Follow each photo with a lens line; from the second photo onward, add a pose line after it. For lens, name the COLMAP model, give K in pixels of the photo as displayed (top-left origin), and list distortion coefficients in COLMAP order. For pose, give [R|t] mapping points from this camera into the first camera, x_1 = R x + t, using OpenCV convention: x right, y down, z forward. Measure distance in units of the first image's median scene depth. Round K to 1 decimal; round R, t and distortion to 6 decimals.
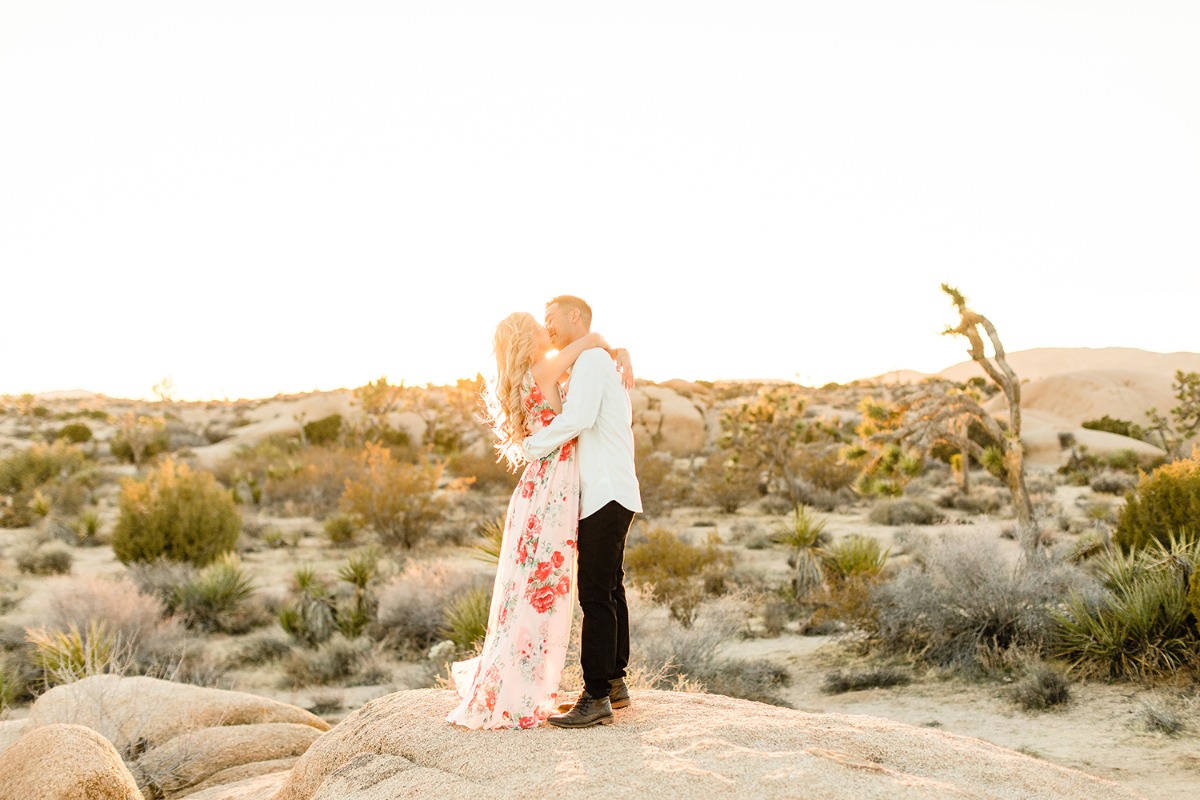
lens RADIAL K [[1915.1, 0, 600.0], [0, 1915.1, 400.0], [0, 0, 1]] dist [0.041063, 0.085165]
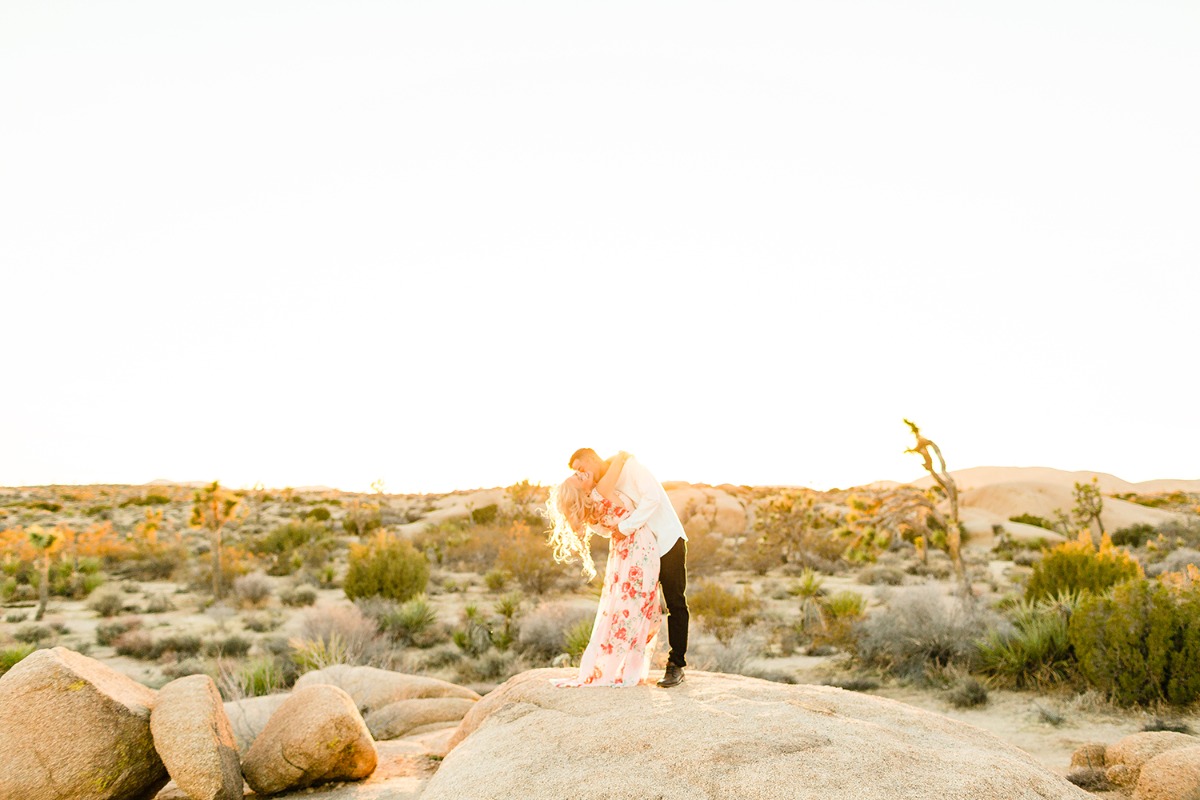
lens RADIAL K [[1915.1, 0, 600.0], [0, 1915.1, 400.0], [0, 0, 1]] dist [0.041063, 0.085165]
pose [[0.997067, 0.010127, -0.075860, 0.056050], [-0.017146, 0.995570, -0.092450, 0.064781], [0.074588, 0.093479, 0.992823, -0.476973]]
